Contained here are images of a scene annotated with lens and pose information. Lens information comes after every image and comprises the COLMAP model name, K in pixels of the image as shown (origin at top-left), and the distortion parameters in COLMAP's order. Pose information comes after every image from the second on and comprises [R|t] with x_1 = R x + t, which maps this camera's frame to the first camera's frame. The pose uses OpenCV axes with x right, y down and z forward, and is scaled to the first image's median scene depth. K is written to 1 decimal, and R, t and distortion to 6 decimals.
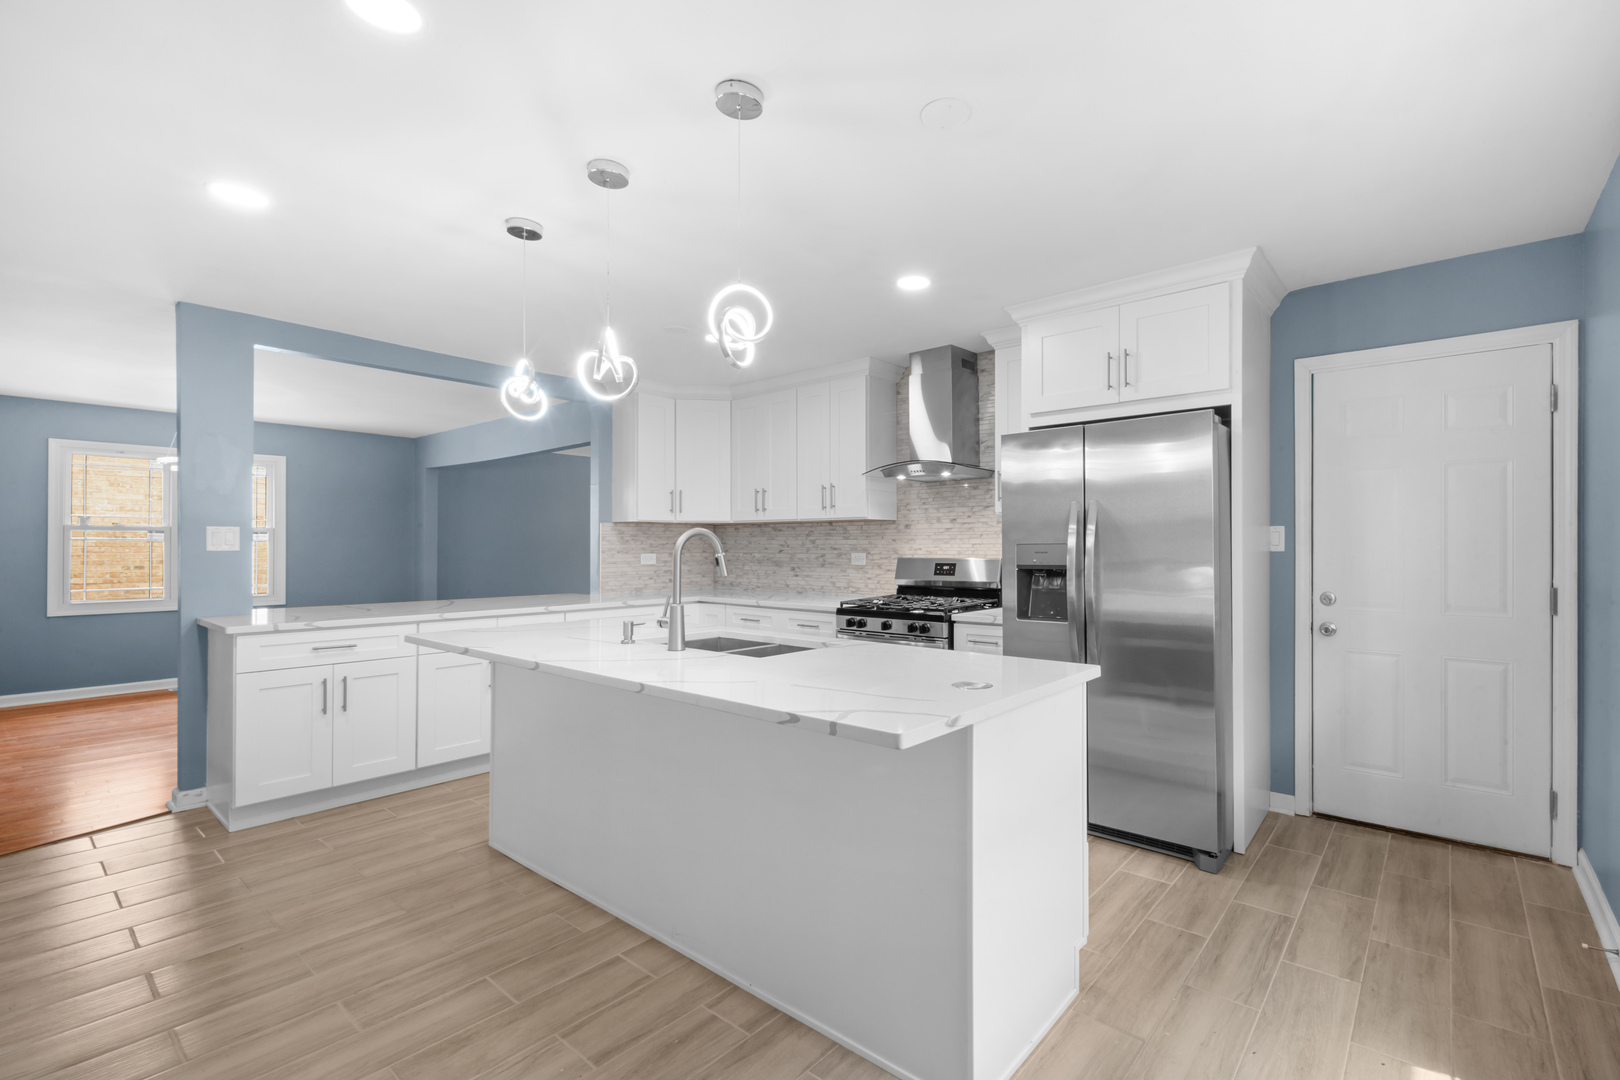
lens RADIAL K [[708.8, 0, 900.9], [0, 708.8, 555.3], [0, 0, 1]] dist [0.005255, -0.003910]
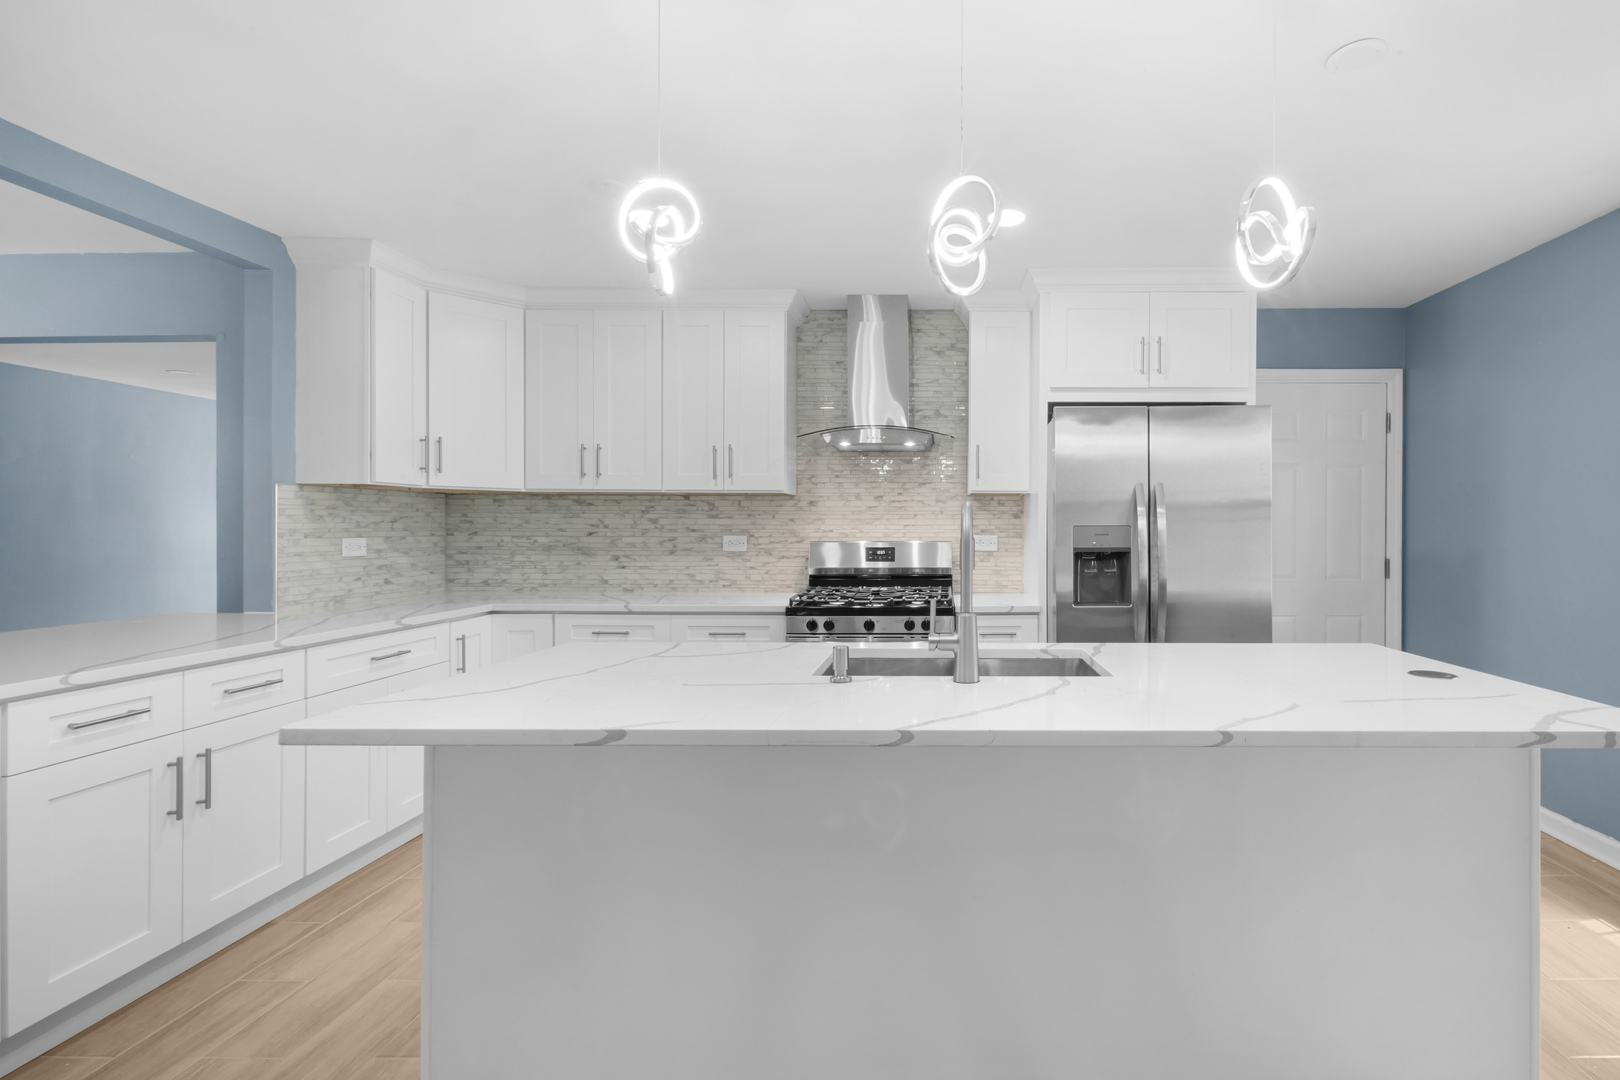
lens RADIAL K [[734.8, 0, 858.0], [0, 734.8, 530.8], [0, 0, 1]] dist [0.002376, -0.000107]
pose [[0.794561, 0.000598, 0.607184, -0.444330], [0.004886, 0.999961, -0.007378, -0.002137], [-0.607164, 0.008829, 0.794527, 0.275302]]
